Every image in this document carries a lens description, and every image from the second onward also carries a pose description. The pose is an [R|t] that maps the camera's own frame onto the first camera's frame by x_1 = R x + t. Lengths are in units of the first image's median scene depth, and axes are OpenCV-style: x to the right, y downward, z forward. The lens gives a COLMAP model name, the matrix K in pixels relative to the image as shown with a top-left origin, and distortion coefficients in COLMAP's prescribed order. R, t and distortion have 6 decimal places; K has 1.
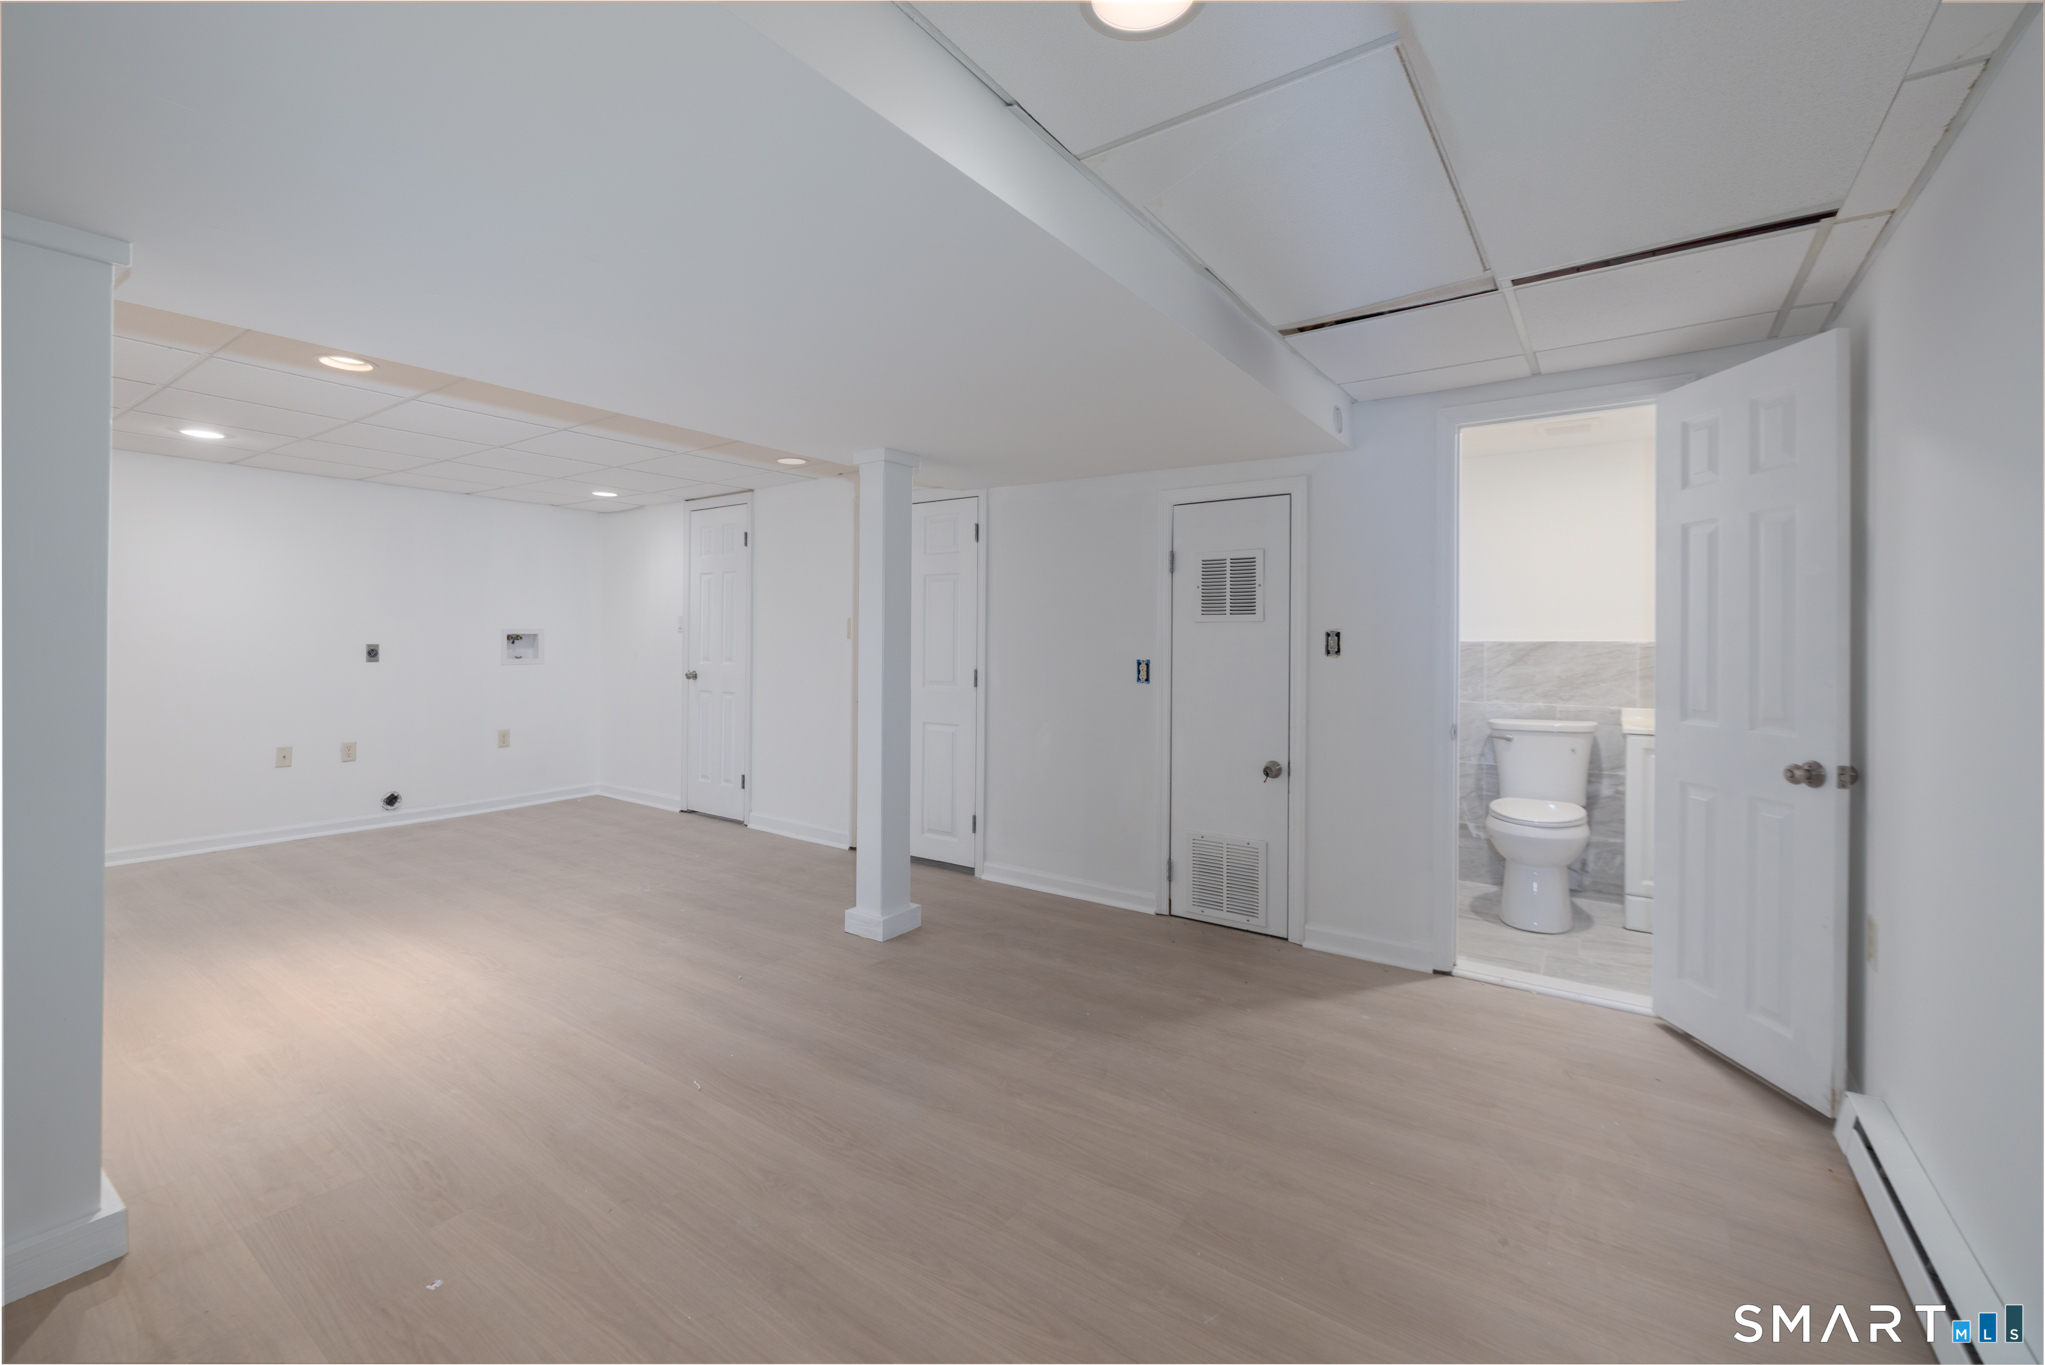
lens RADIAL K [[859.3, 0, 1020.8], [0, 859.3, 644.4], [0, 0, 1]] dist [-0.024951, 0.000001]
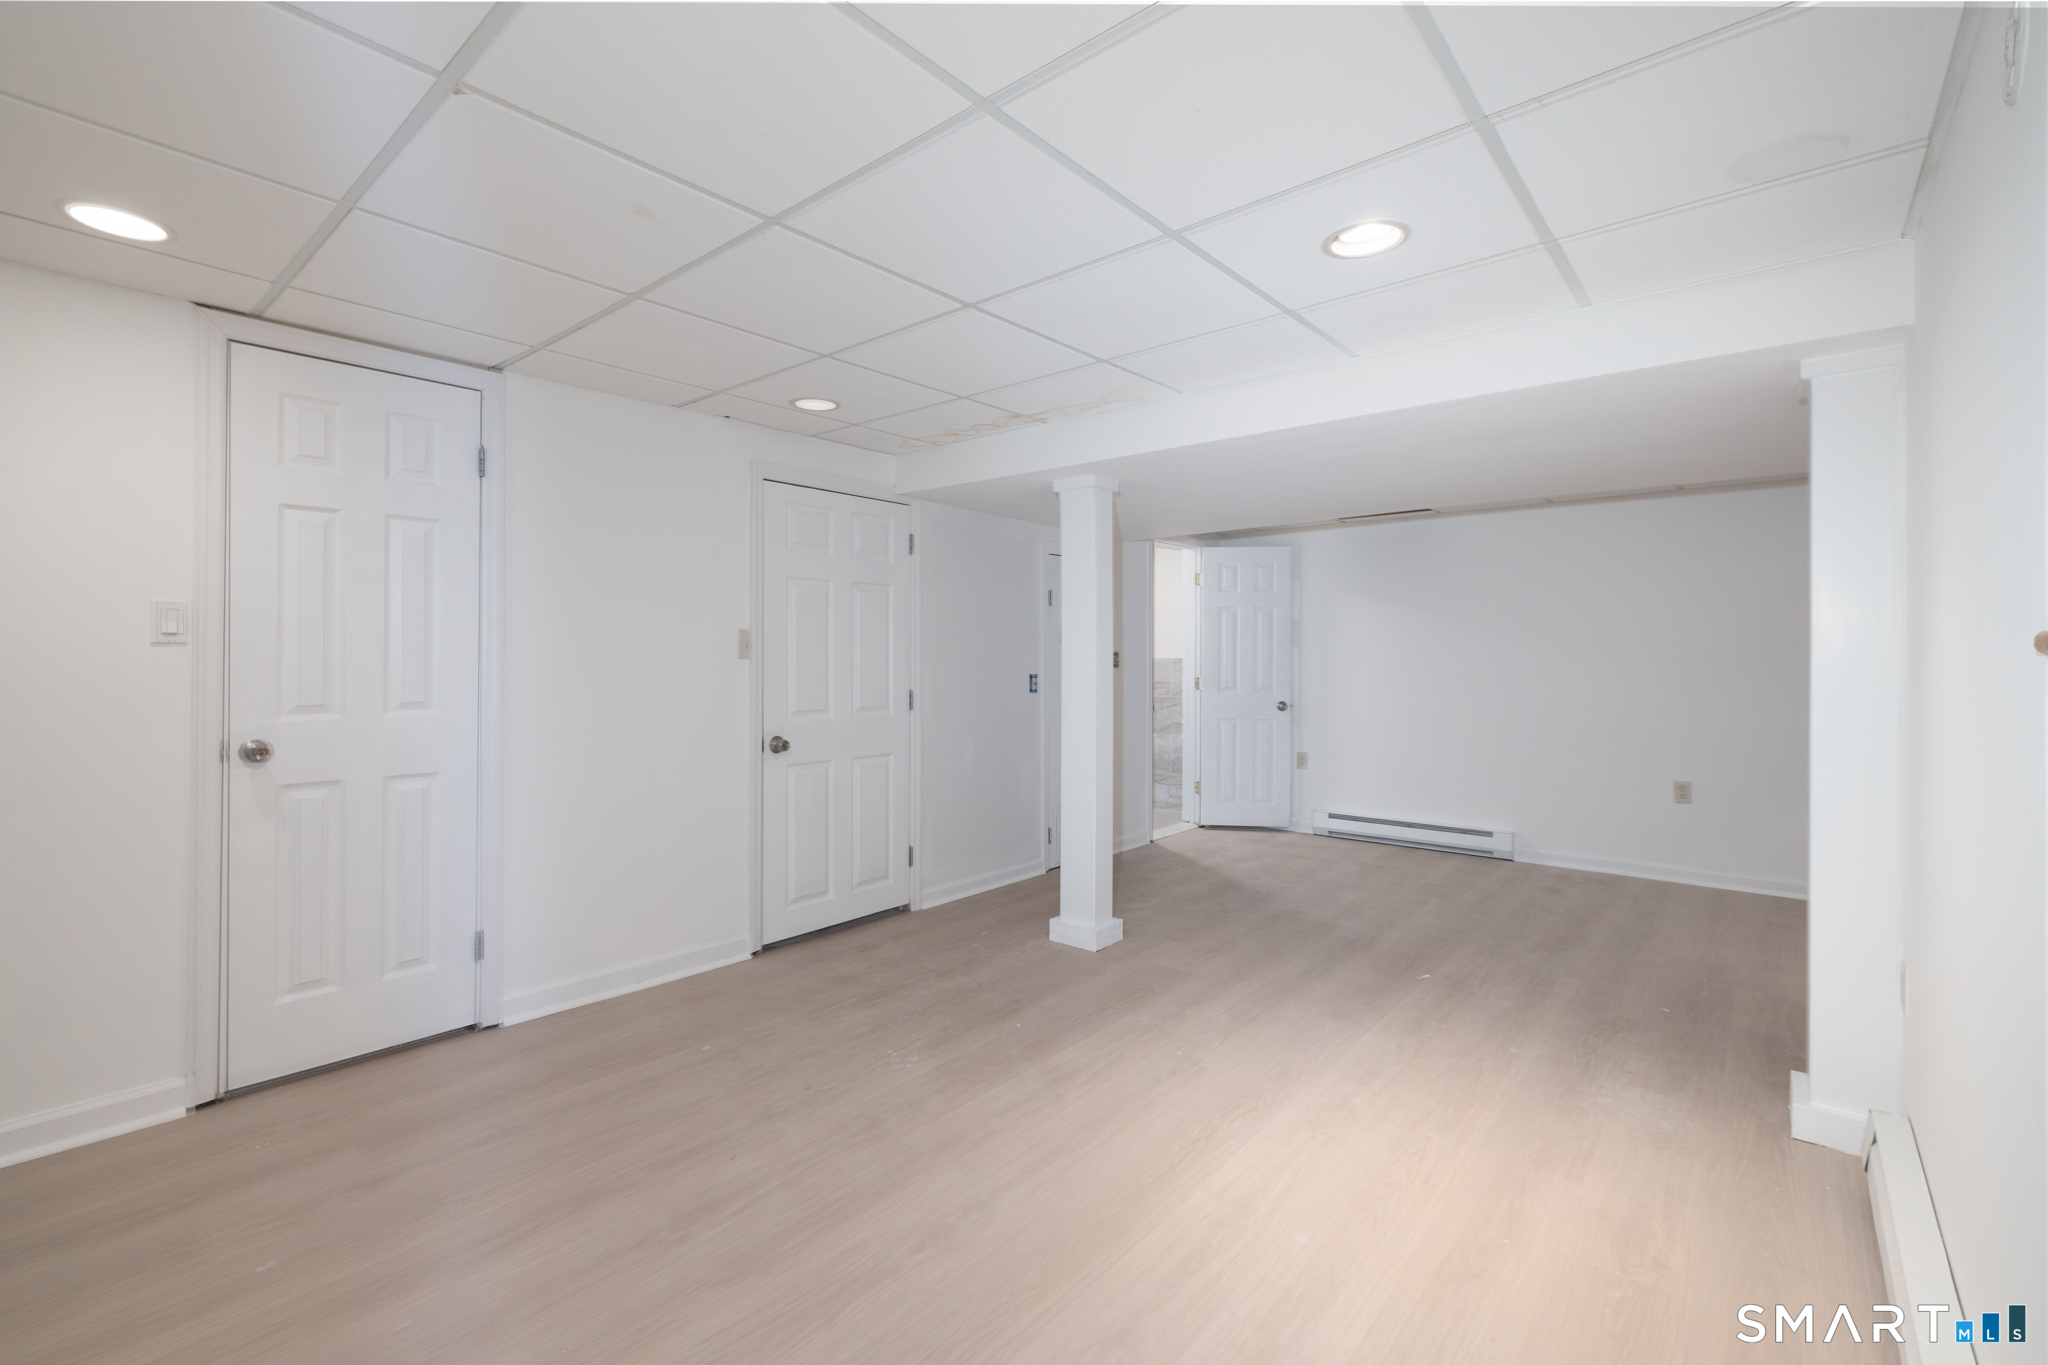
lens RADIAL K [[885.9, 0, 997.3], [0, 885.9, 650.0], [0, 0, 1]] dist [0.002770, -0.000238]
pose [[0.117676, -0.000542, 0.993052, -1.136208], [0.000515, 1.000000, 0.000485, -0.018402], [-0.993052, 0.000454, 0.117676, 0.896956]]
